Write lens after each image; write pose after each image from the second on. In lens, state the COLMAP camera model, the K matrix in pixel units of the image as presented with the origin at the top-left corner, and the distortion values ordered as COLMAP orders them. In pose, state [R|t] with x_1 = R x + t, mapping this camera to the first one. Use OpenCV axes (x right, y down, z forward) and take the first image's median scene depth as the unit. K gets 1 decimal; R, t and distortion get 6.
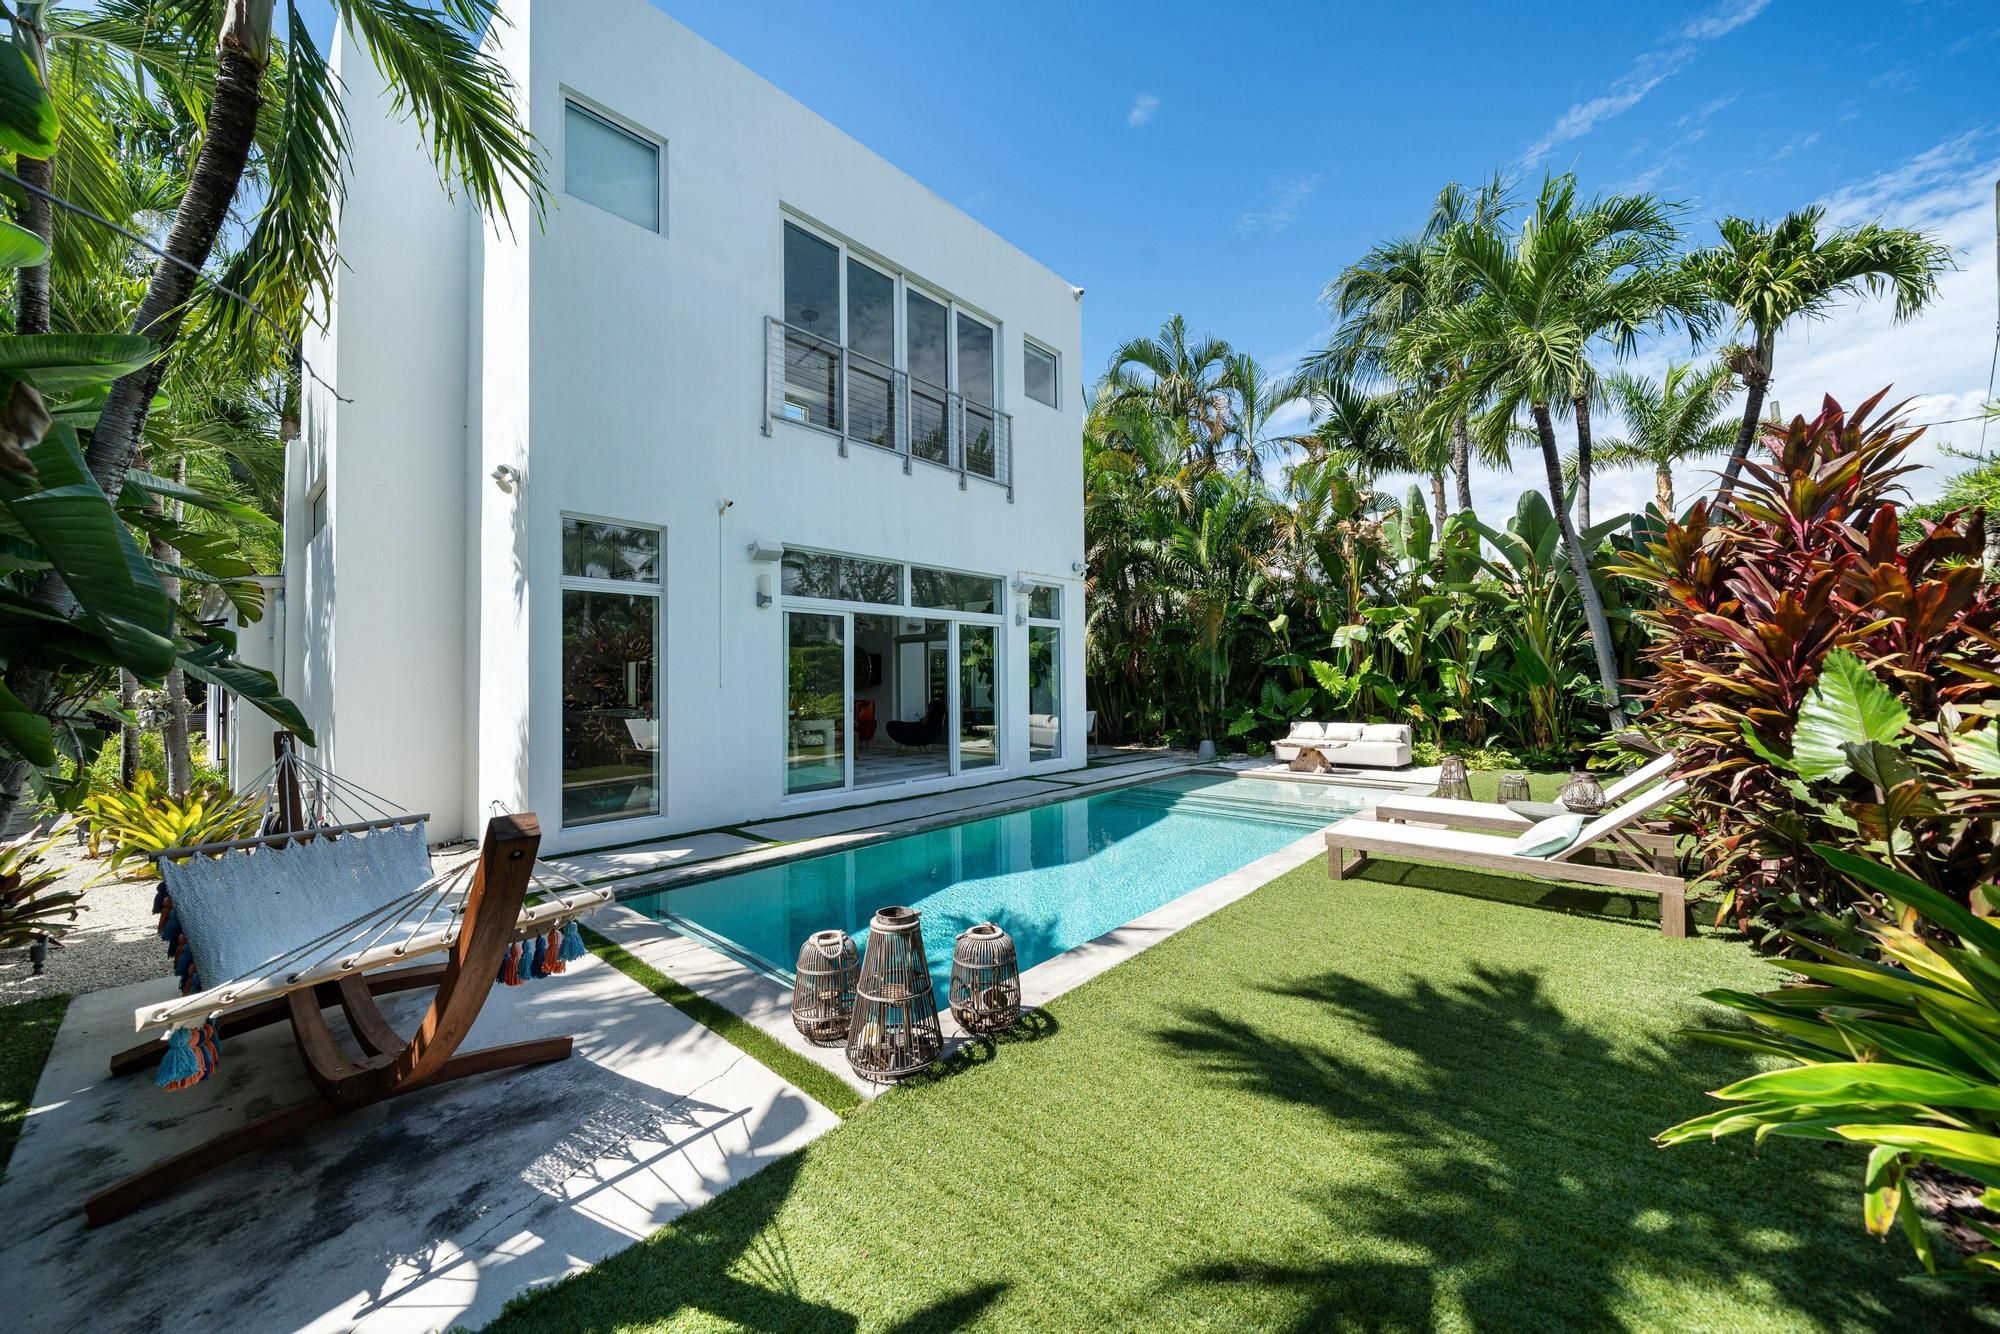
lens RADIAL K [[711.7, 0, 1010.1], [0, 711.7, 669.8], [0, 0, 1]] dist [0.002063, -0.000036]
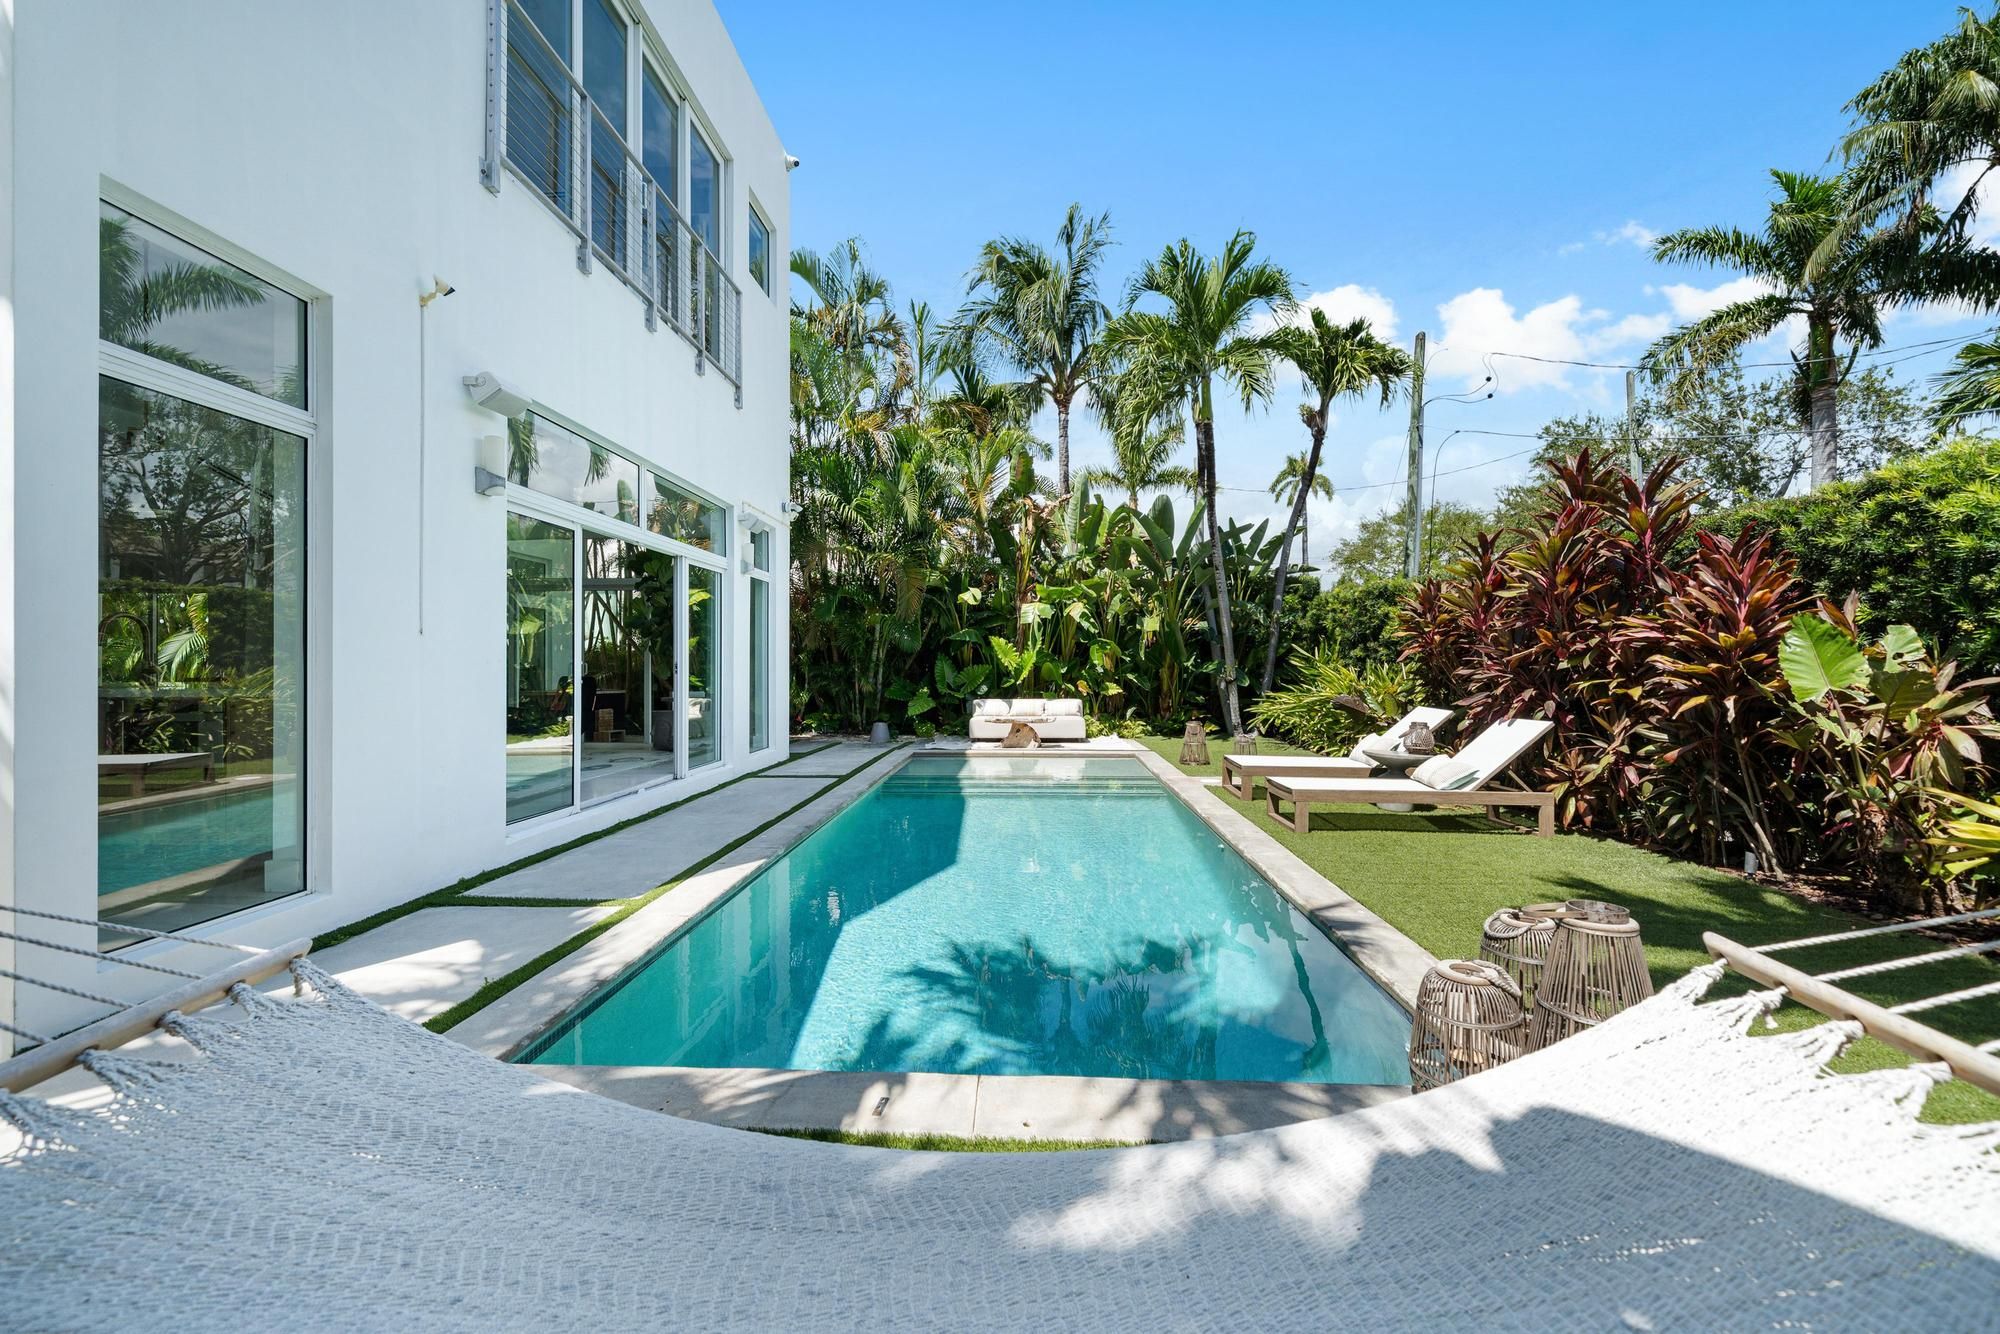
lens RADIAL K [[777.6, 0, 997.8], [0, 777.6, 666.1], [0, 0, 1]] dist [-0.001613, 0.000025]
pose [[0.783210, 0.008946, 0.621693, -0.258732], [-0.017225, 0.999825, 0.007312, 0.021644], [-0.621519, -0.016435, 0.783227, 0.171809]]
